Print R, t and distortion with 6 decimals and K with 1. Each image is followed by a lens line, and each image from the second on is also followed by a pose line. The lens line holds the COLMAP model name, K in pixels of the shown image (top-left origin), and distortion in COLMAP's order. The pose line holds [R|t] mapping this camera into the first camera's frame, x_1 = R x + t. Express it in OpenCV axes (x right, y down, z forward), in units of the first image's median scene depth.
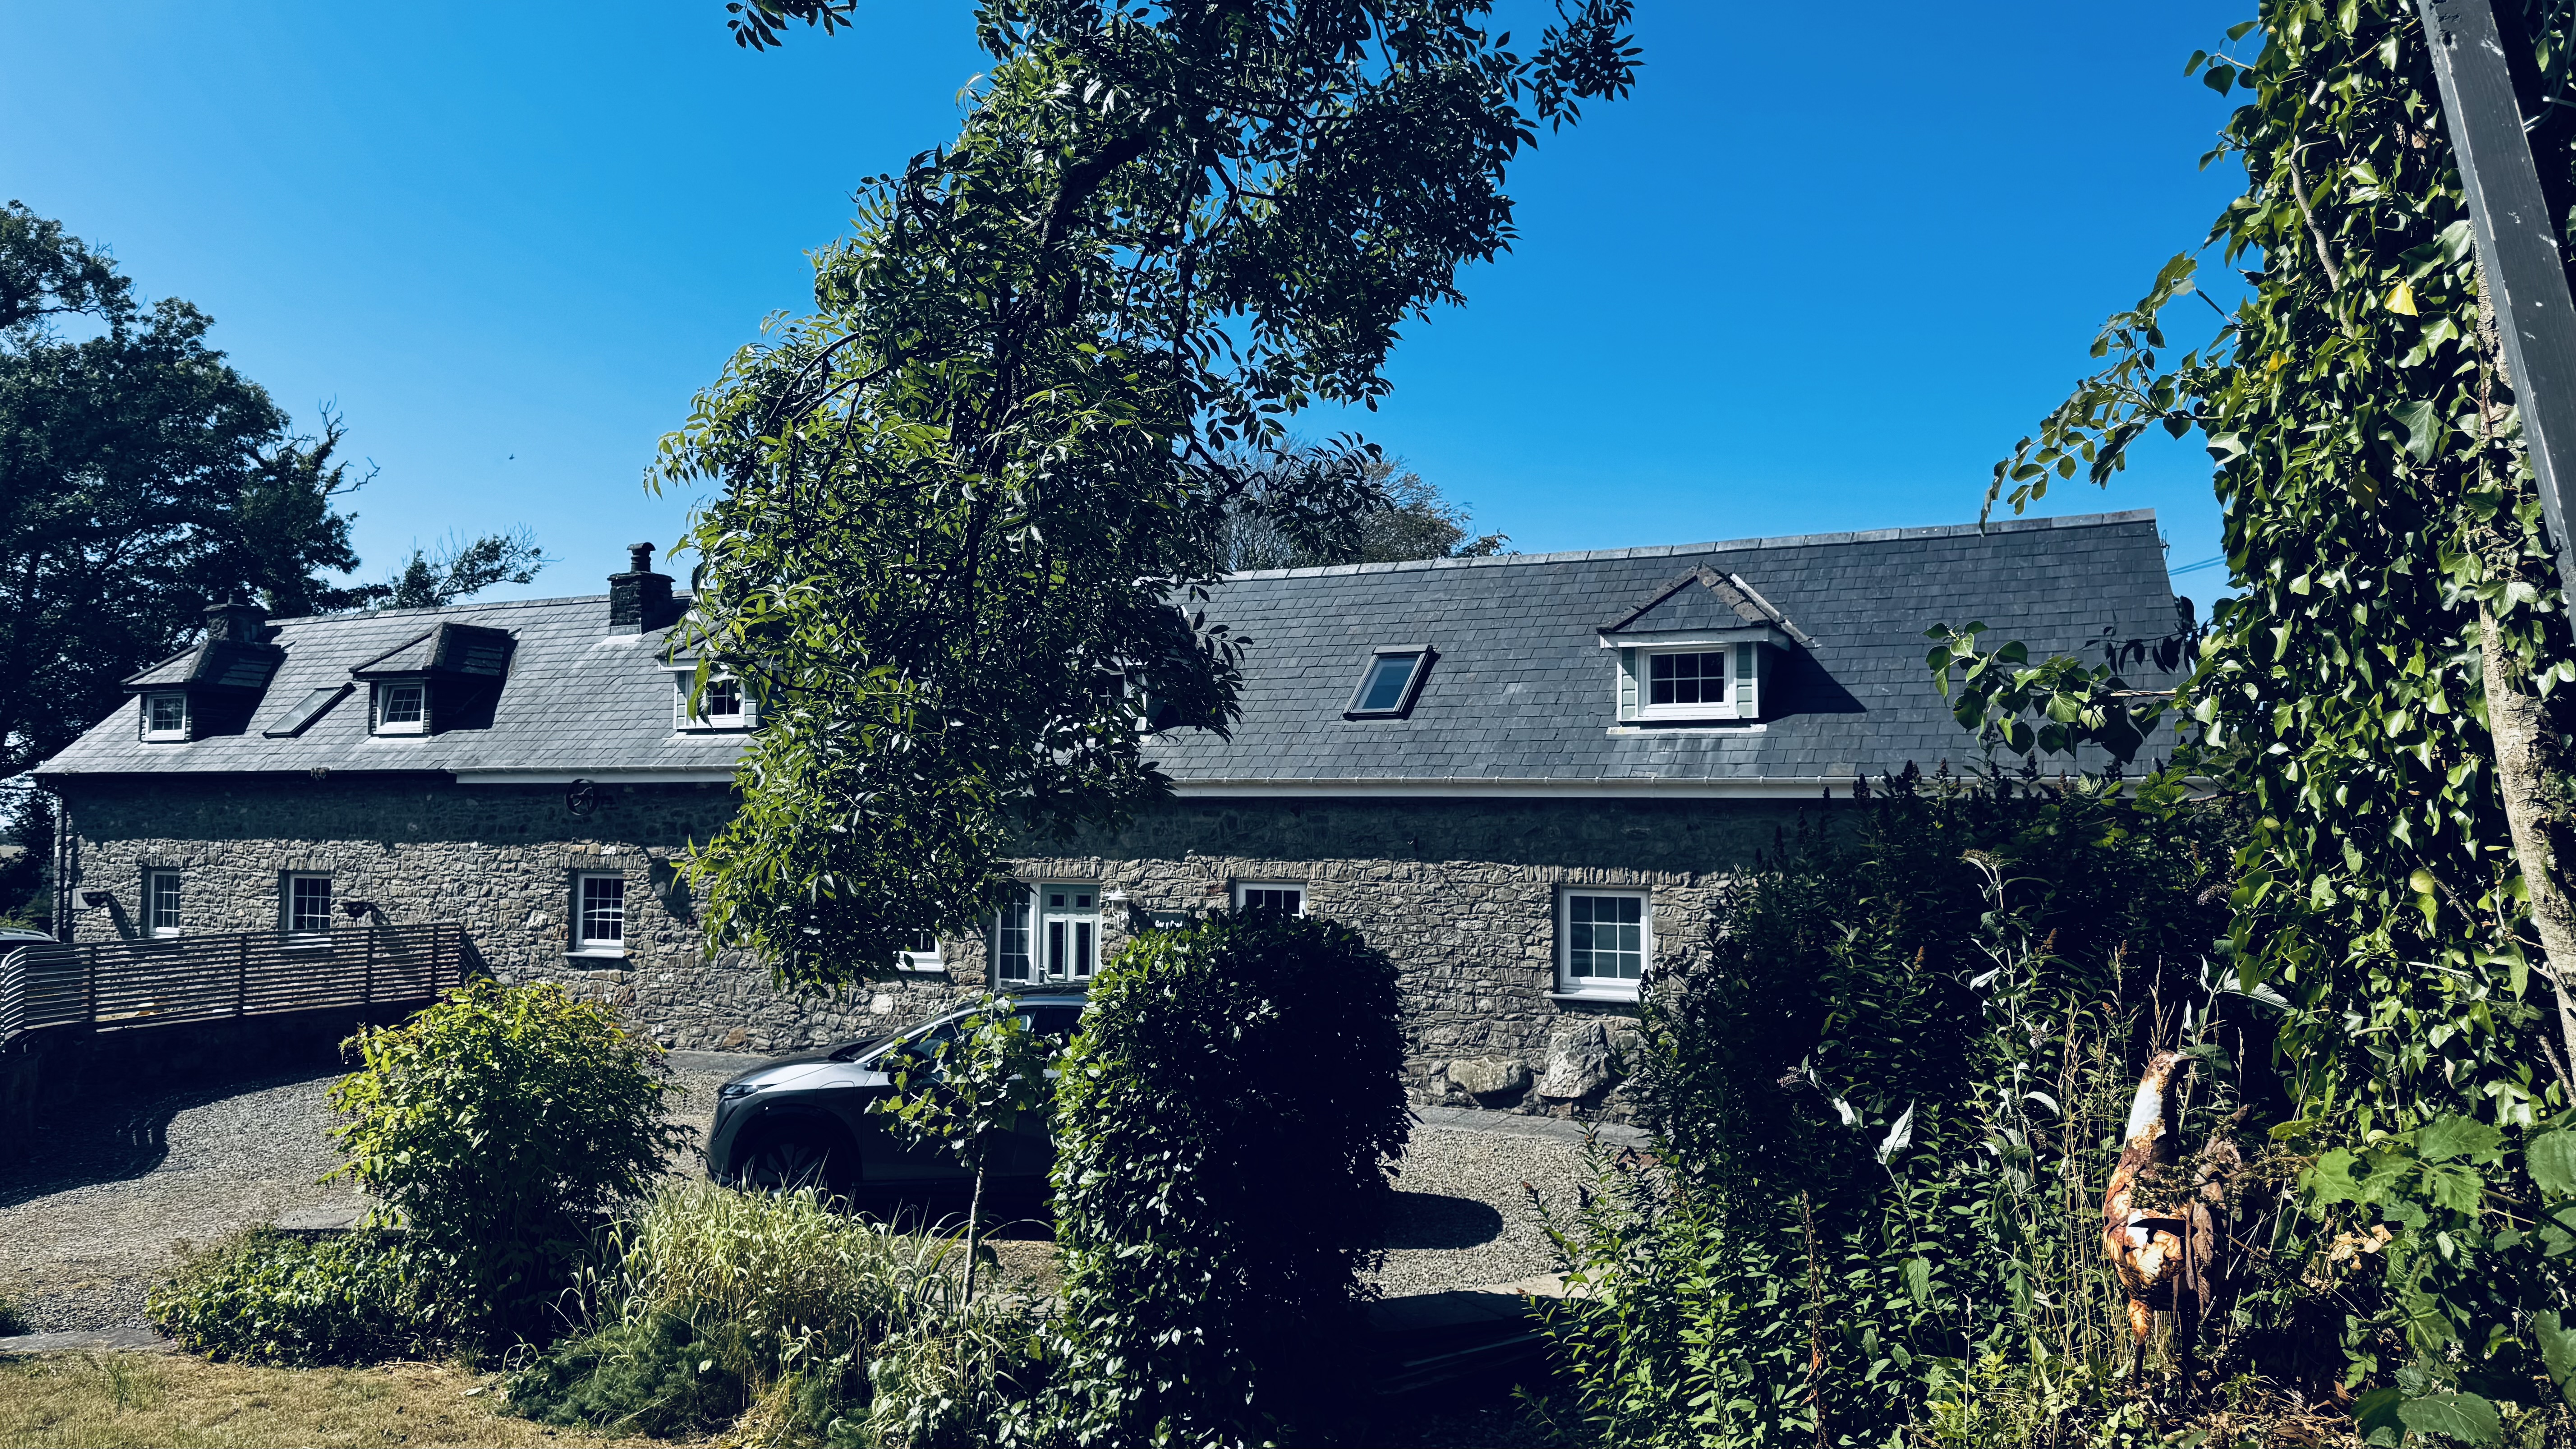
lens RADIAL K [[1803.9, 0, 1289.5], [0, 1803.9, 741.9], [0, 0, 1]] dist [0.135837, -0.201682]
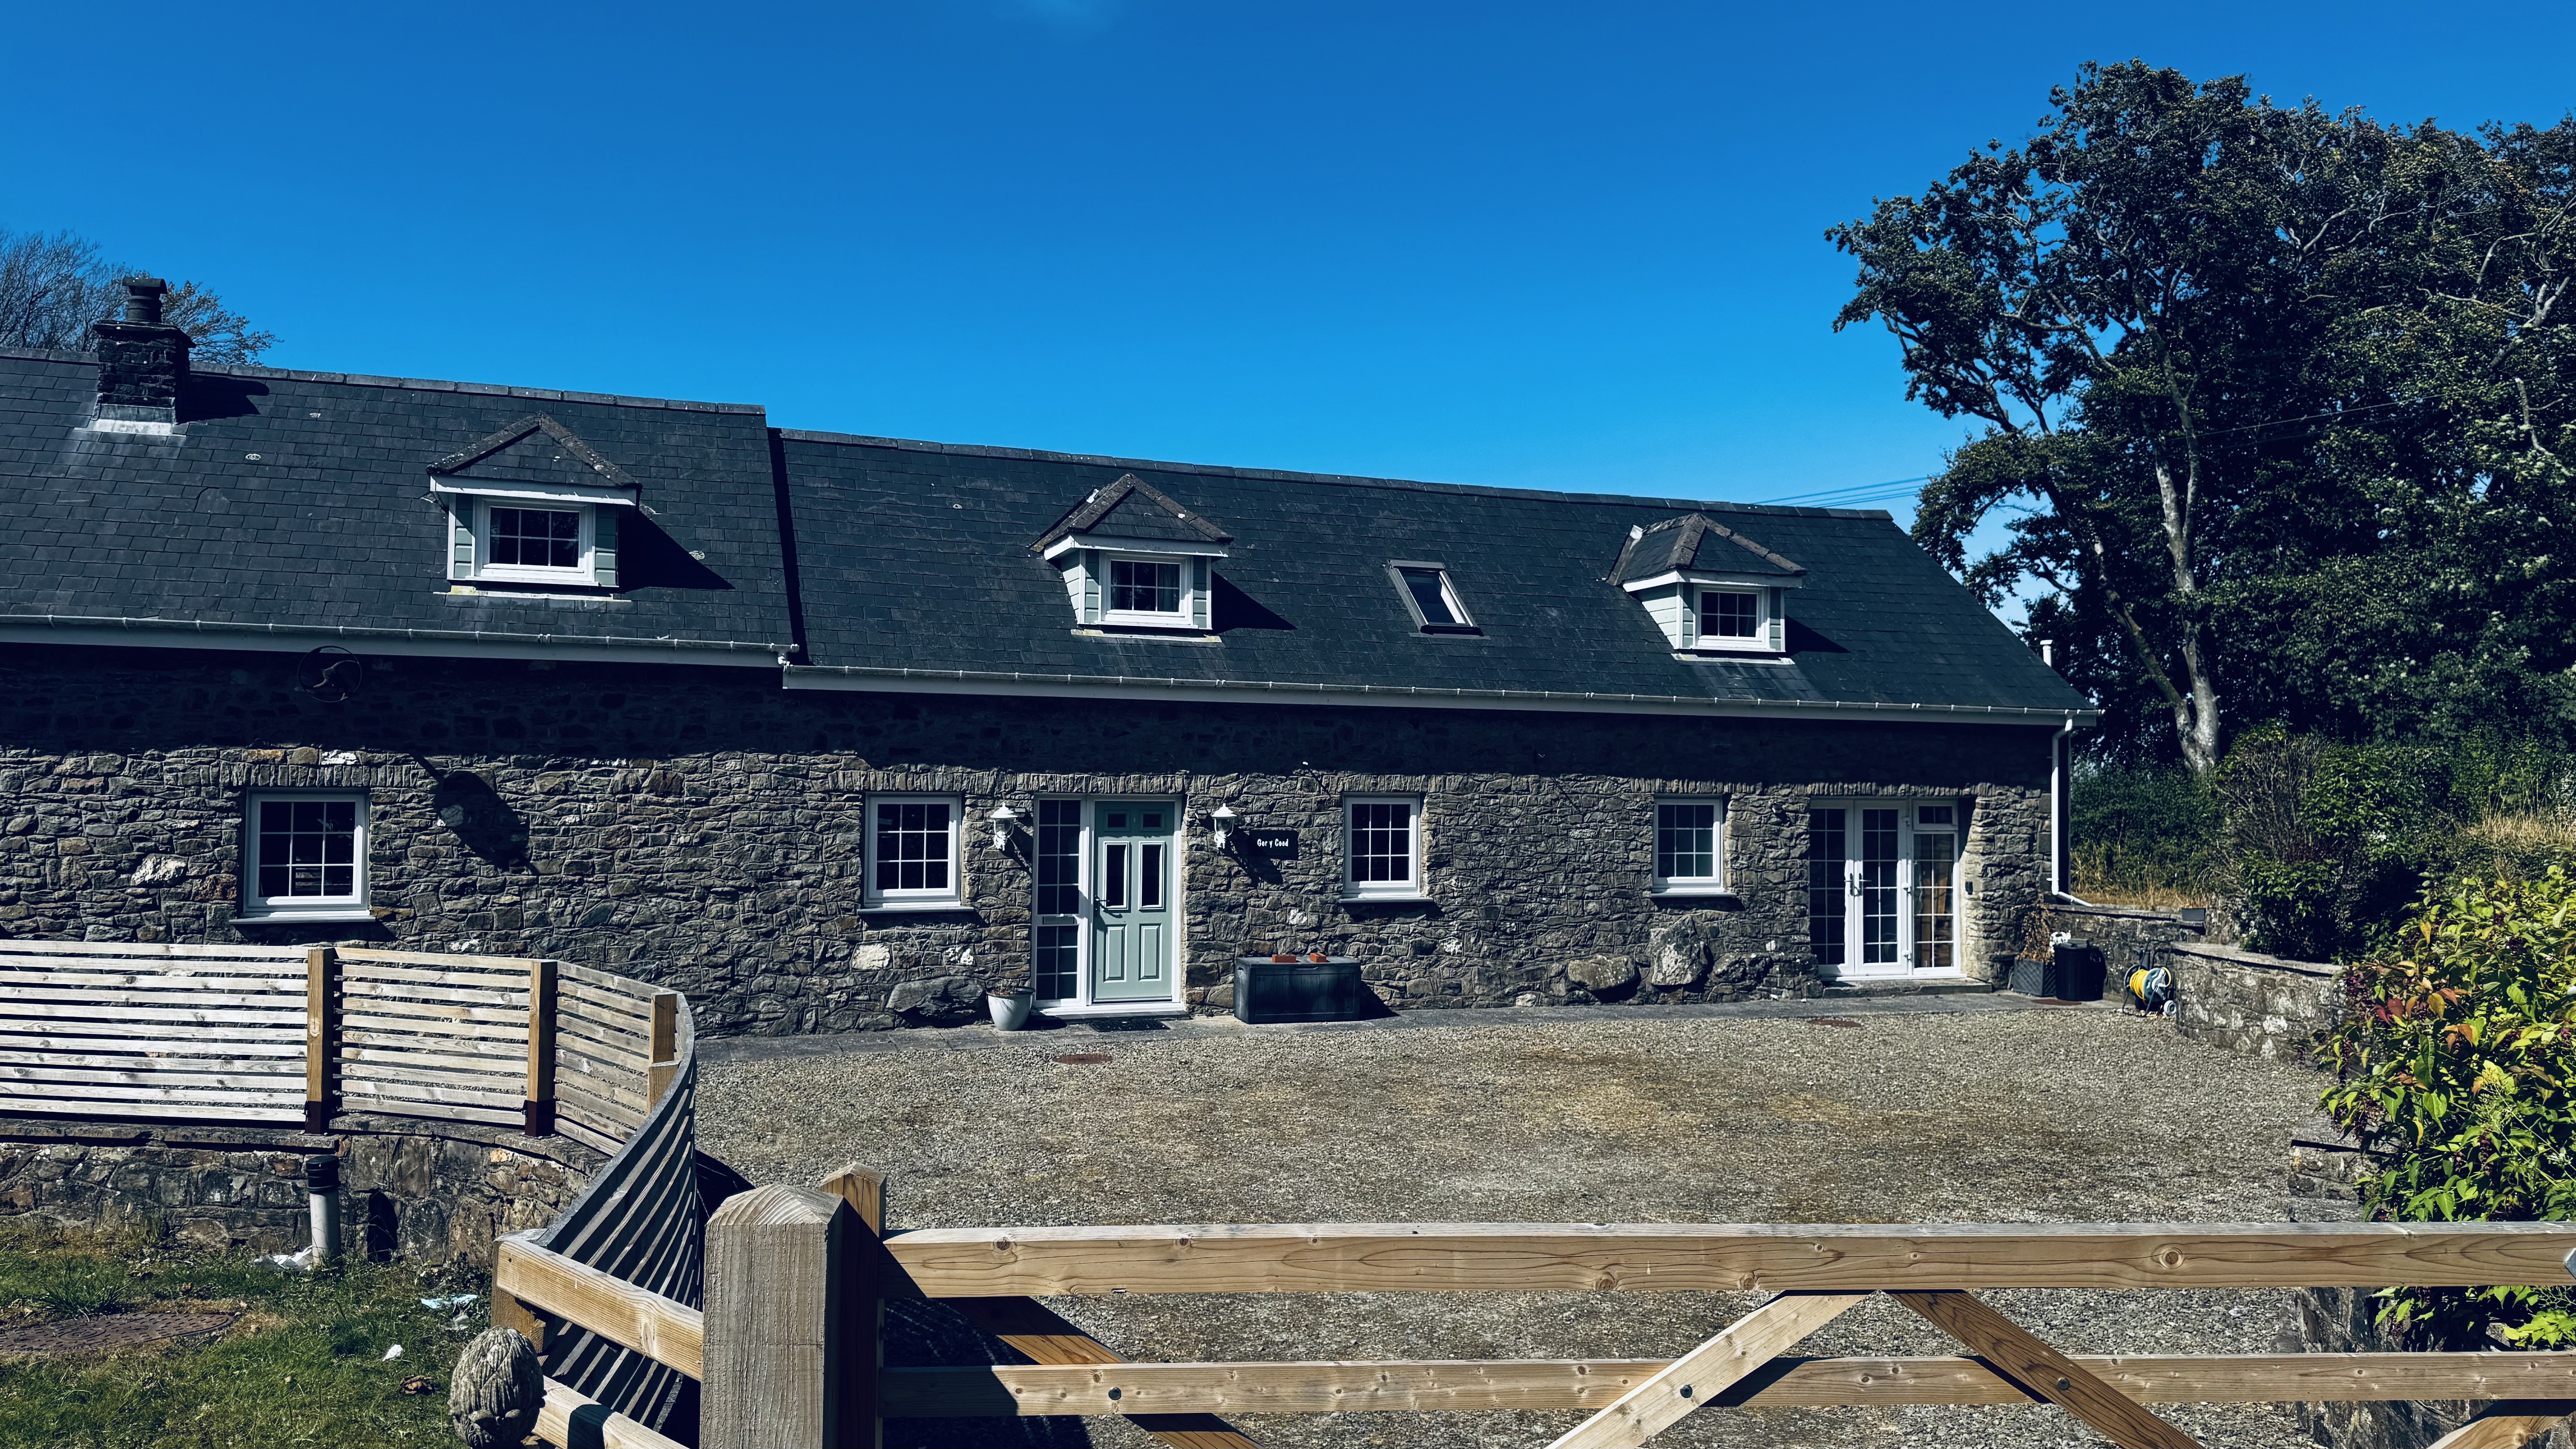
lens RADIAL K [[1803.9, 0, 1289.5], [0, 1803.9, 741.9], [0, 0, 1]] dist [0.135837, -0.201682]
pose [[0.692505, 0.017589, 0.721199, -0.718936], [-0.039808, 0.999111, 0.013856, 0.036346], [-0.720314, -0.038305, 0.692589, 0.357984]]
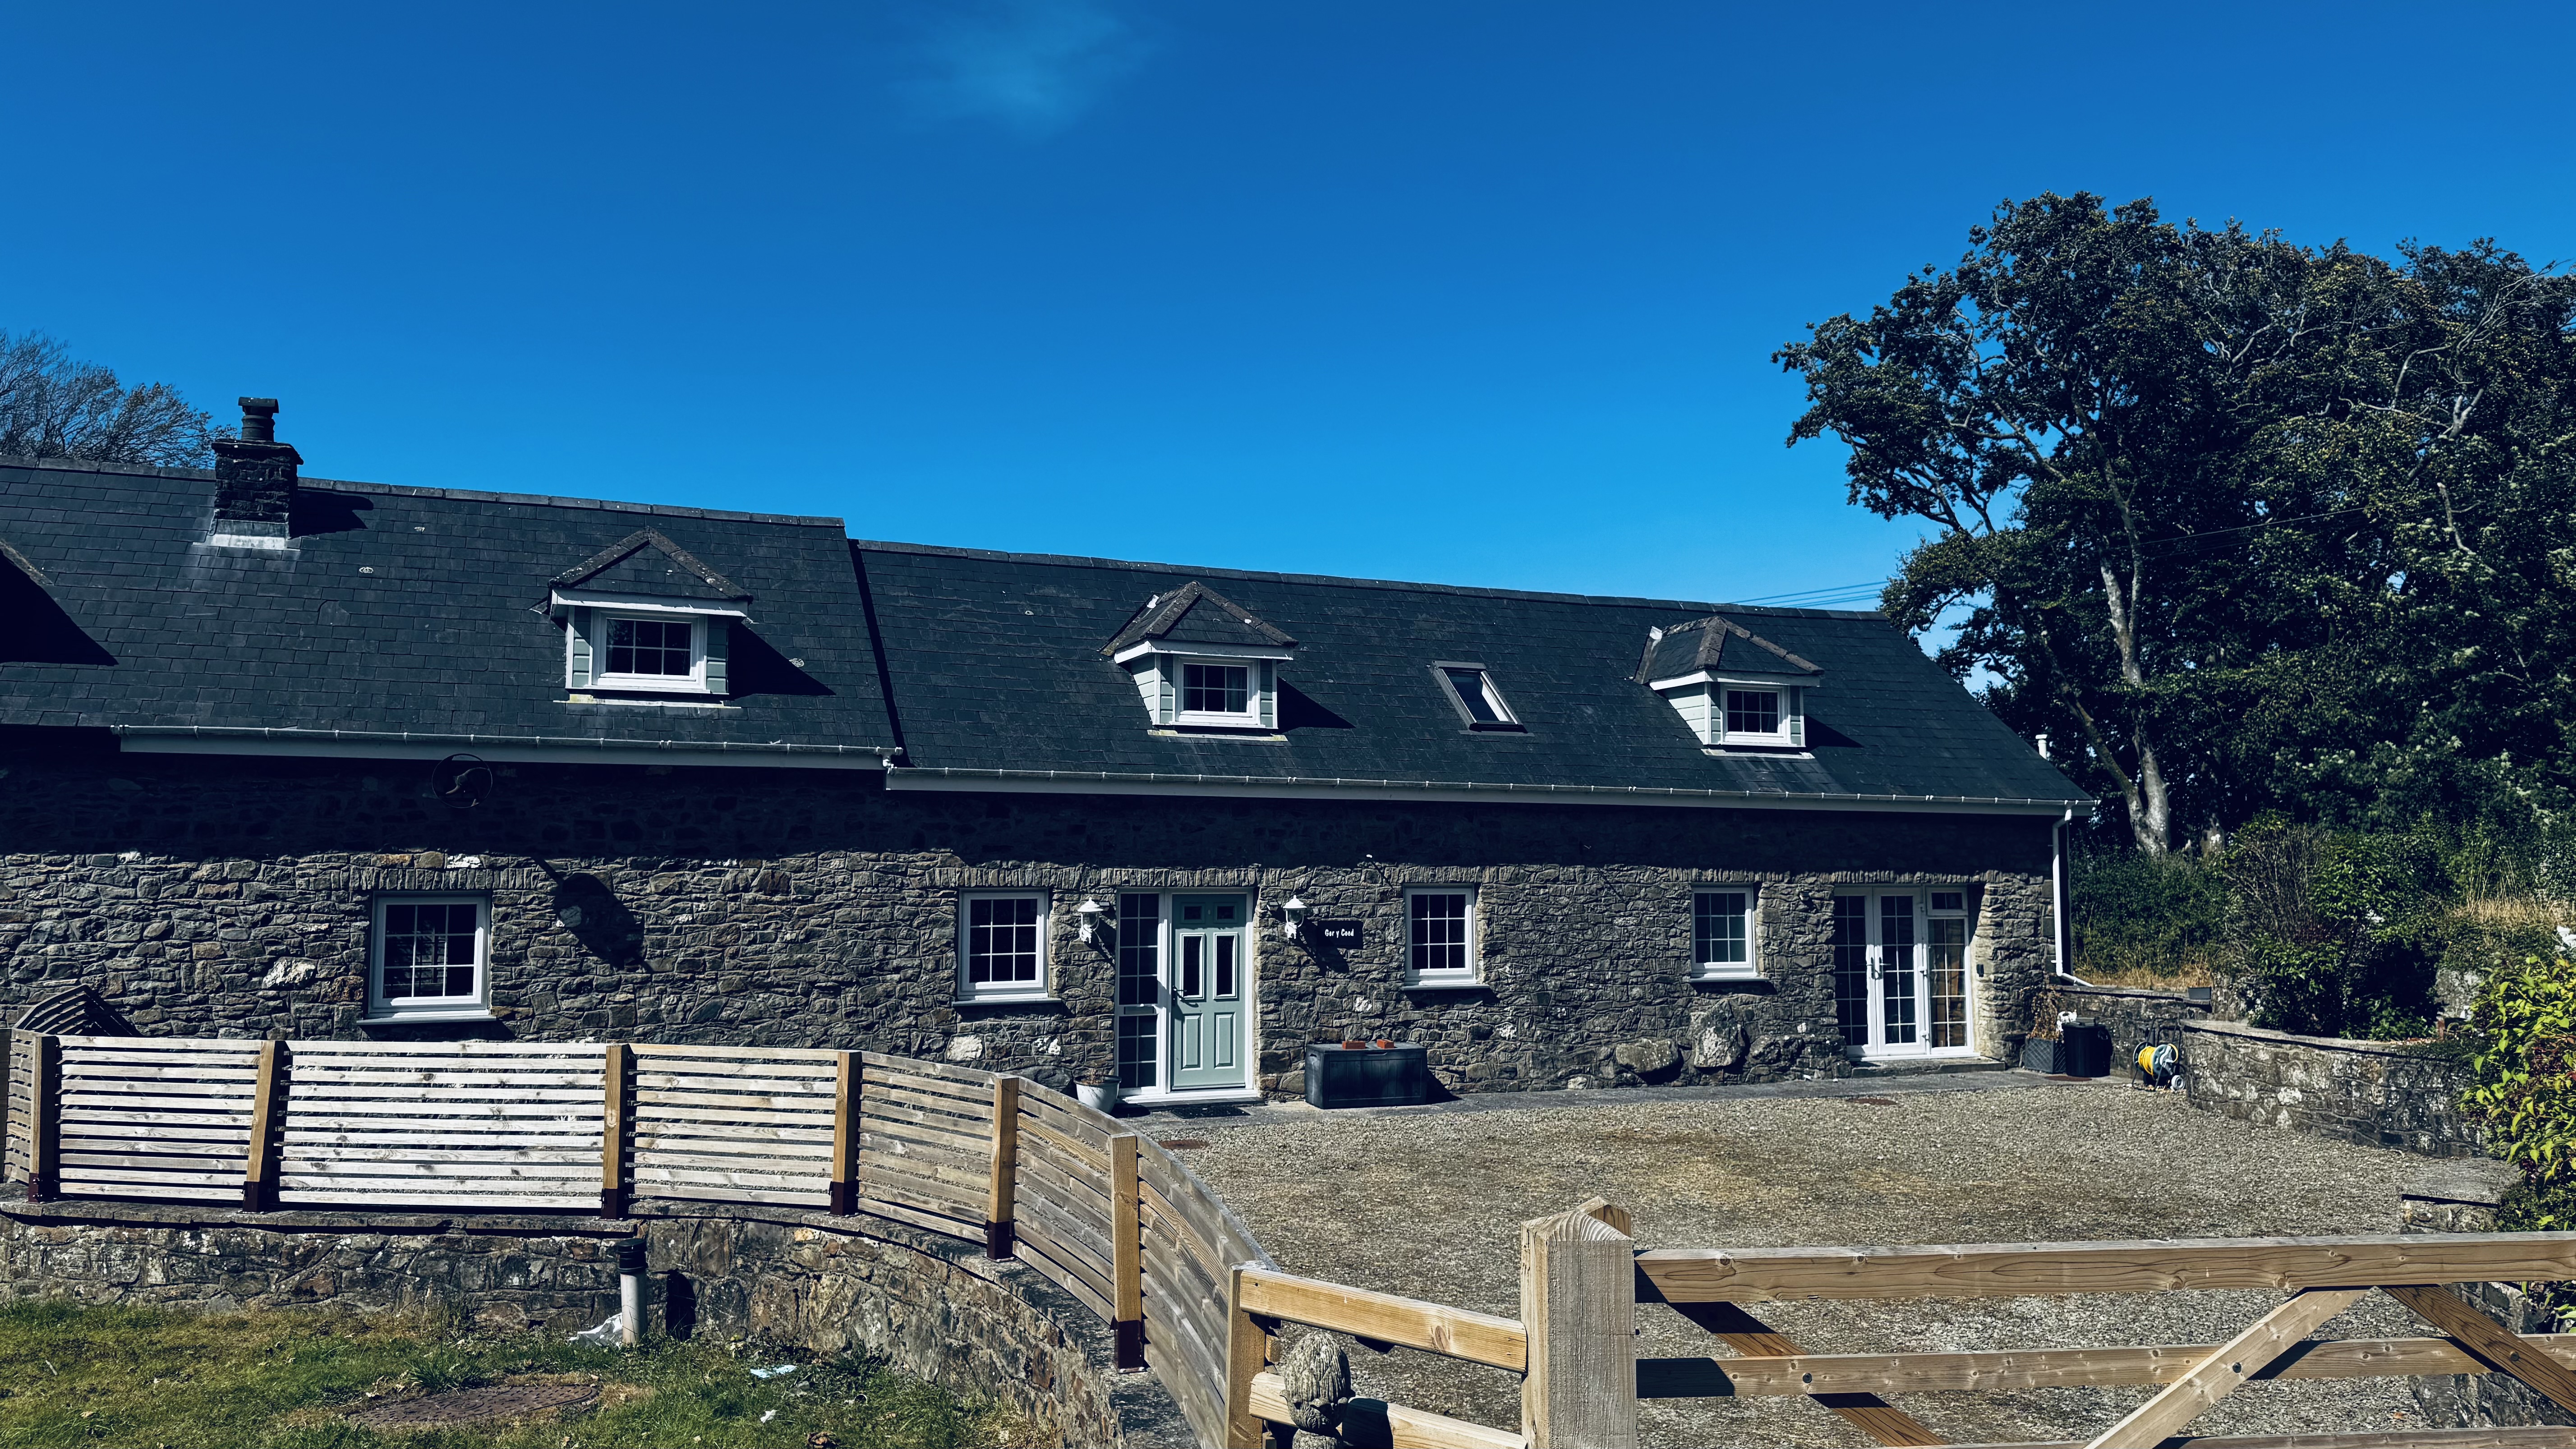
lens RADIAL K [[1804.8, 0, 1294.3], [0, 1804.8, 734.5], [0, 0, 1]] dist [0.134776, -0.206113]
pose [[0.658476, 0.051638, 0.750828, -0.802196], [-0.032797, 0.998665, -0.039919, 0.034645], [-0.751887, 0.001661, 0.659290, 0.383491]]
